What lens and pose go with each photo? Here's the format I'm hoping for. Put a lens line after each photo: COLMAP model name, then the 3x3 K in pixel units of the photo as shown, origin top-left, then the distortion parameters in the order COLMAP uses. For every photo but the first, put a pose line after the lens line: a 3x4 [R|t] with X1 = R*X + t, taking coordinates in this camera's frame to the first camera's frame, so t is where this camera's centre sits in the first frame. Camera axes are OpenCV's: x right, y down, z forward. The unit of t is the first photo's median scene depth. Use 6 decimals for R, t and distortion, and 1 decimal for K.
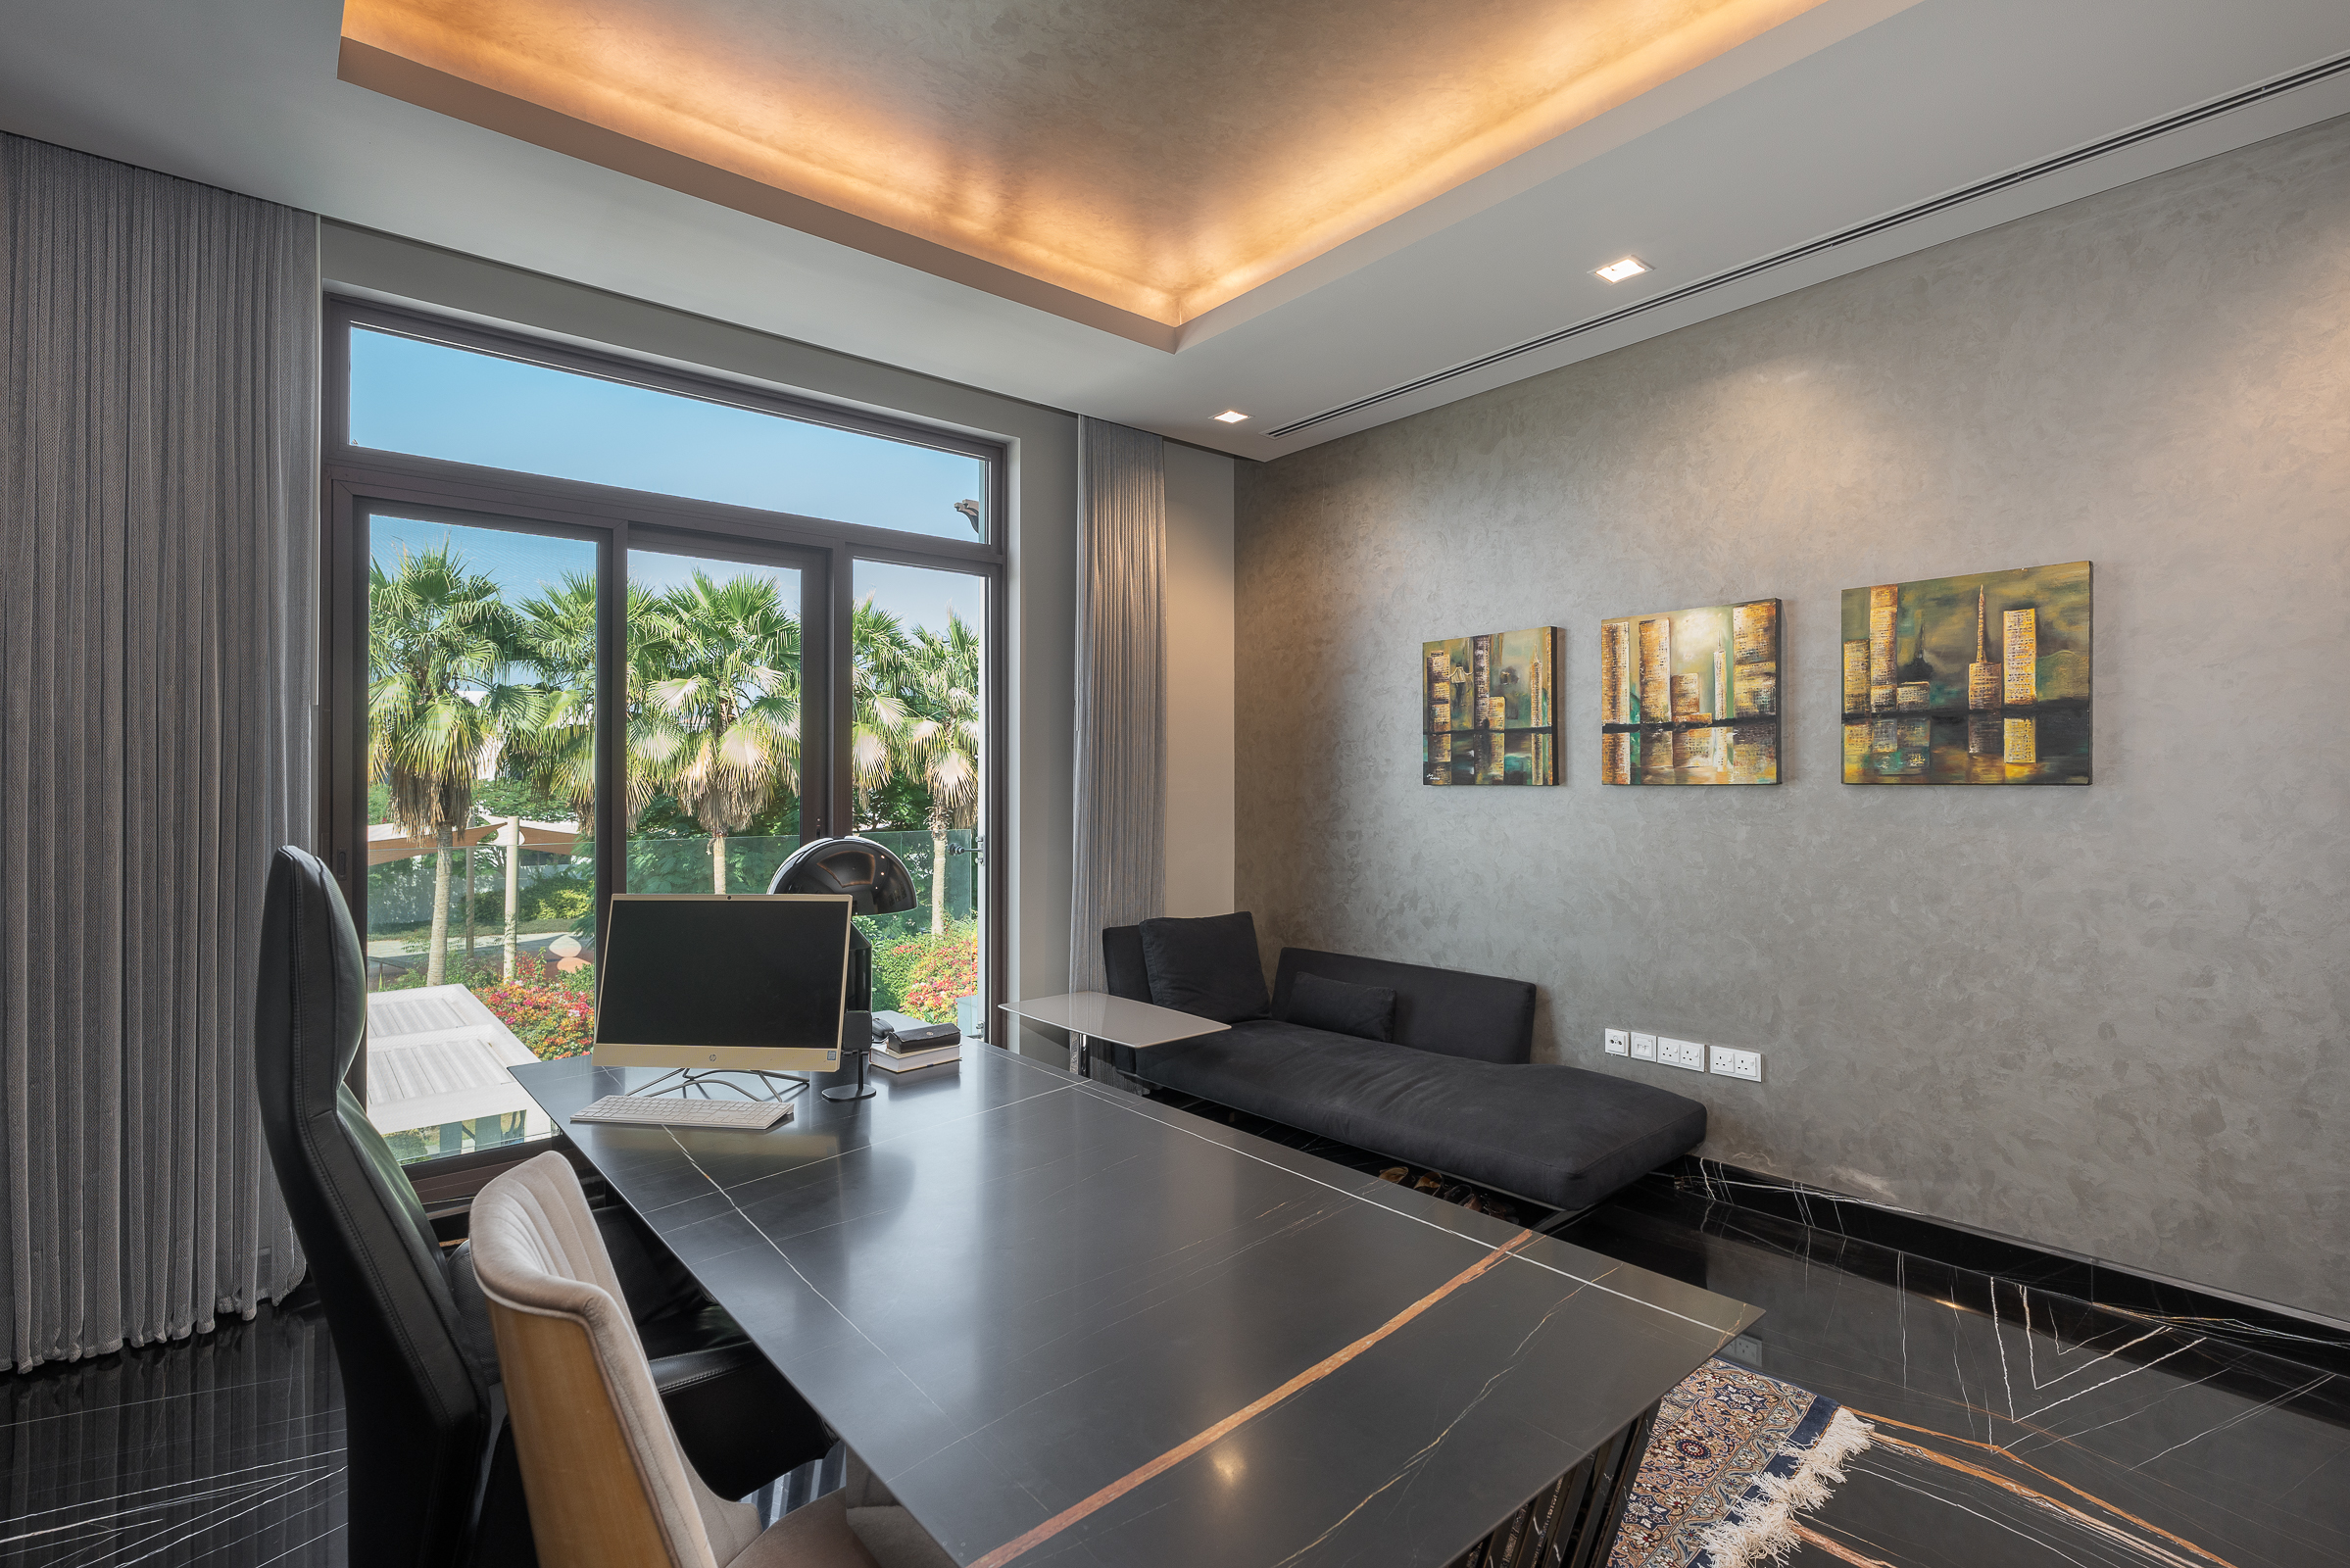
lens RADIAL K [[1080.2, 0, 1175.0], [0, 1080.2, 784.0], [0, 0, 1]] dist [-0.001513, -0.000292]
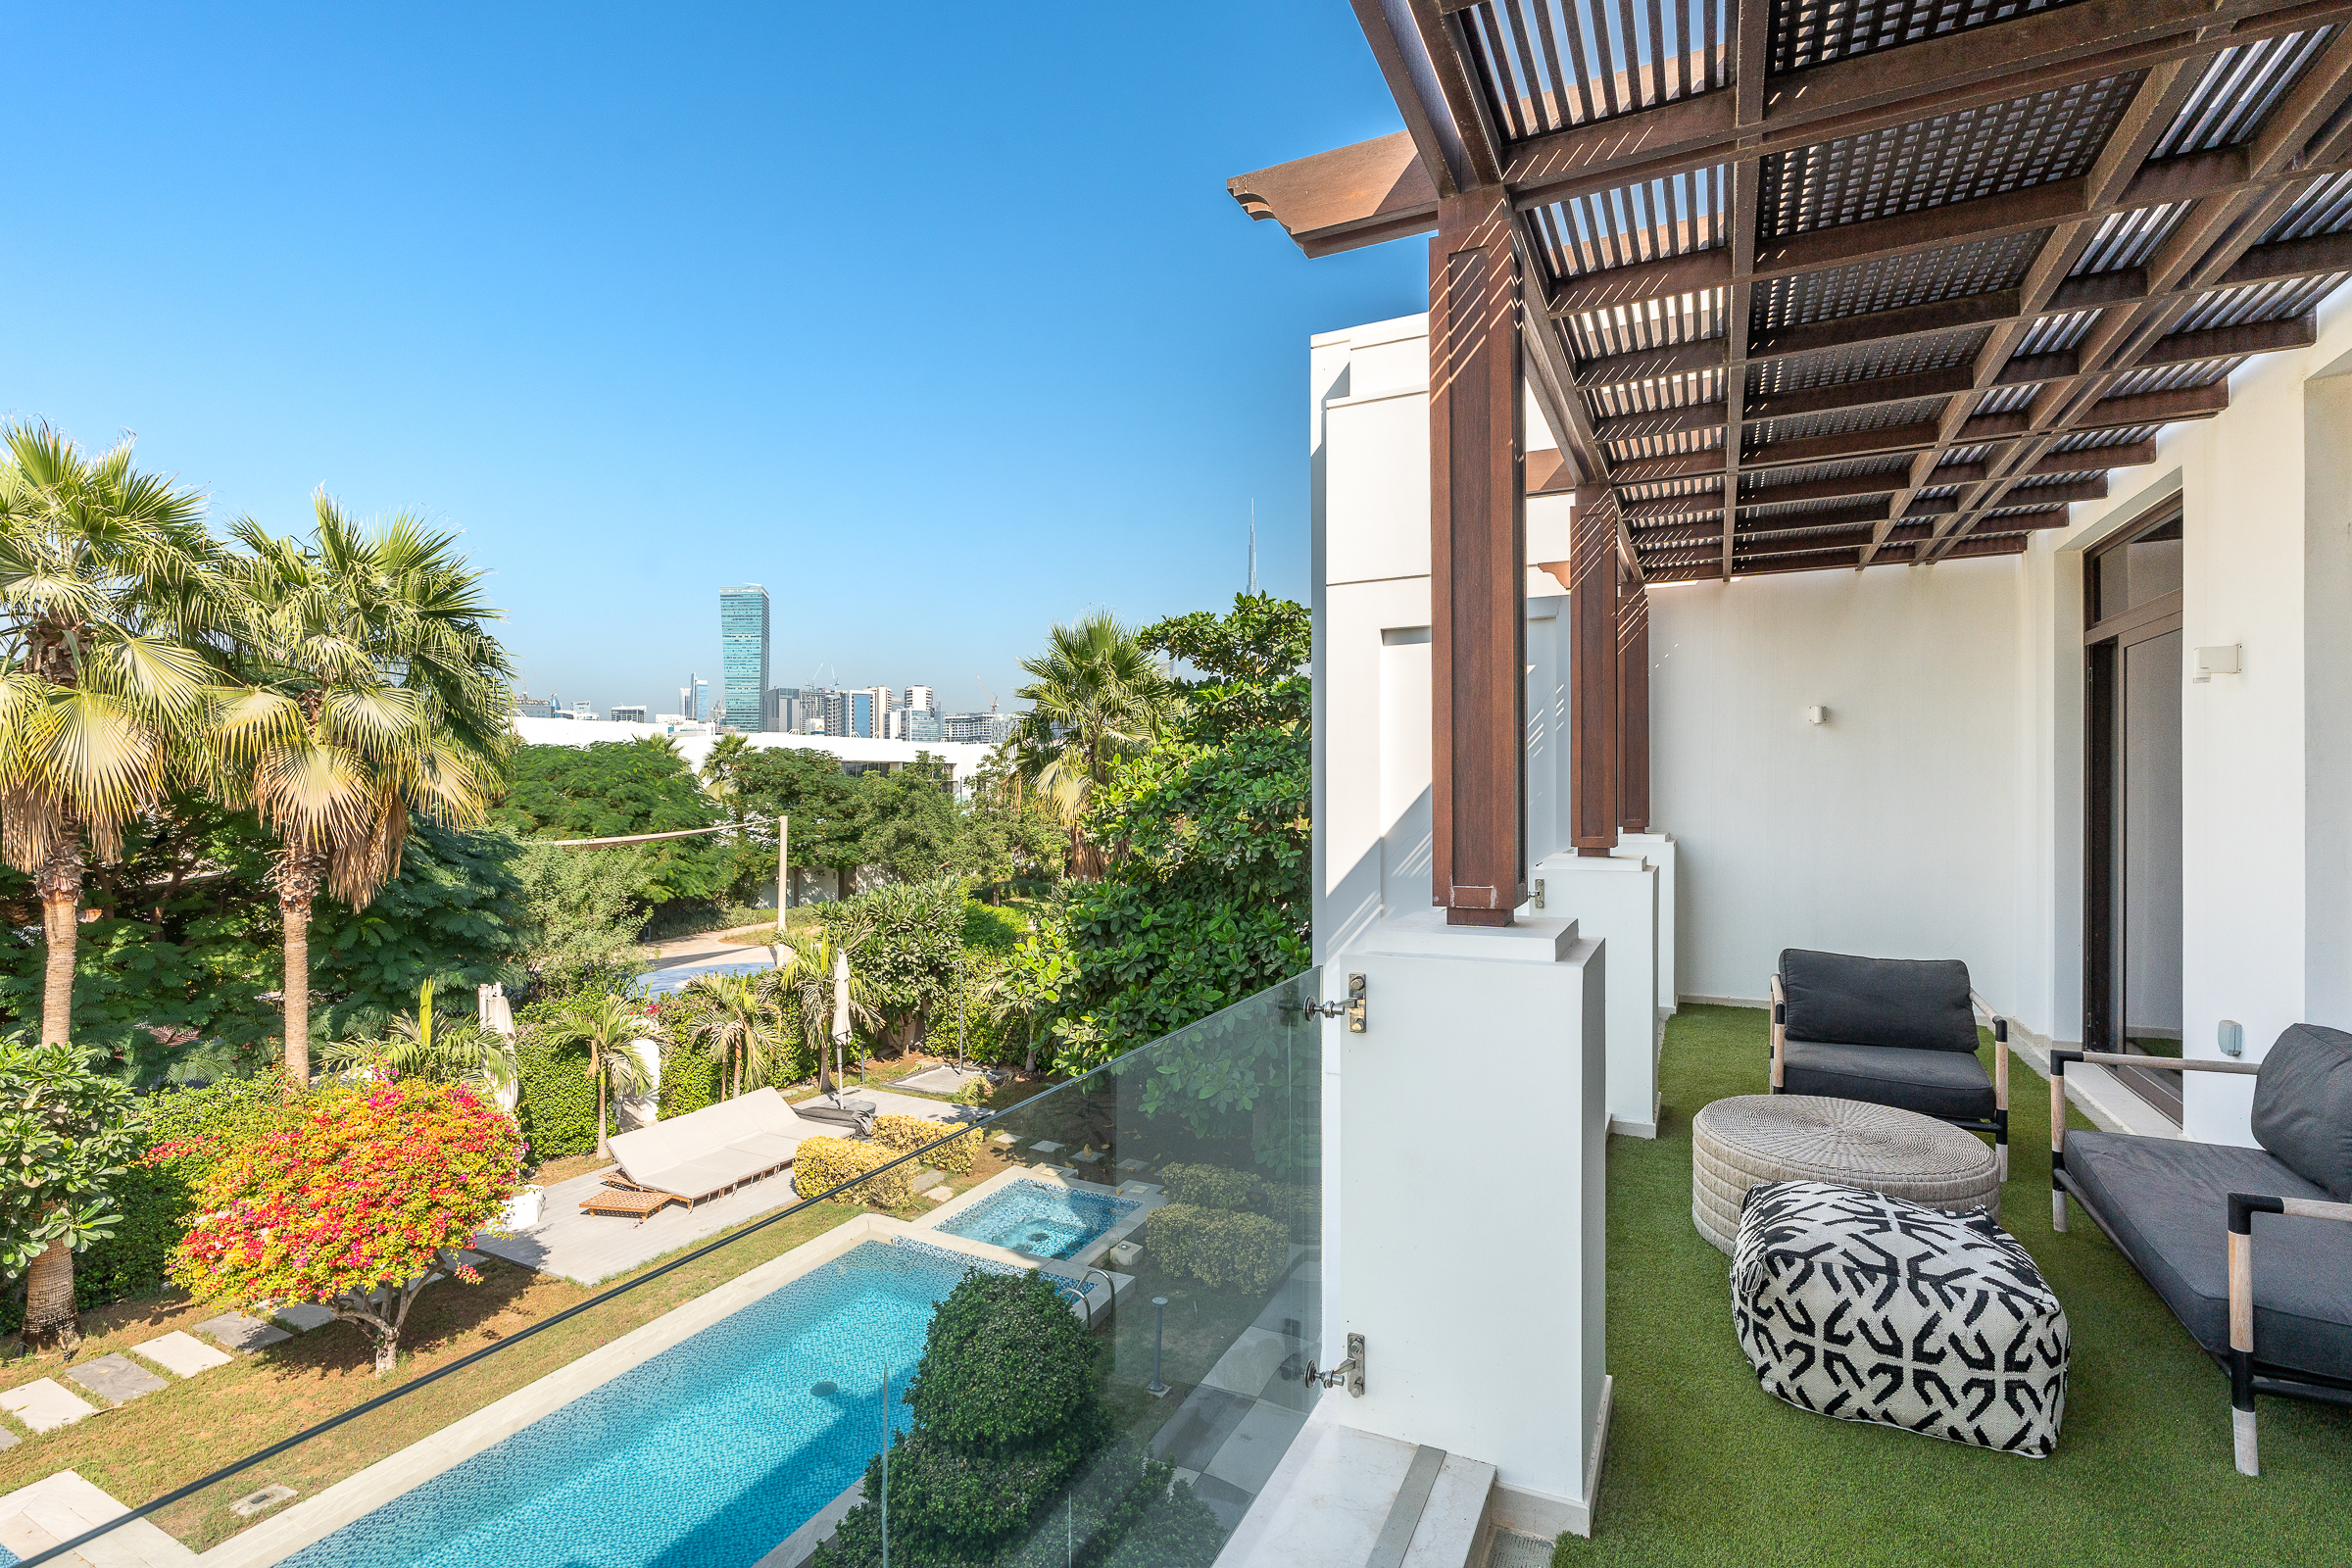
lens RADIAL K [[1081.1, 0, 1176.0], [0, 1081.1, 784.0], [0, 0, 1]] dist [-0.001513, -0.000292]
pose [[0.919661, -0.002540, 0.392704, -0.019362], [0.007160, 0.999921, -0.010300, -0.004005], [-0.392647, 0.012284, 0.919607, 0.319620]]
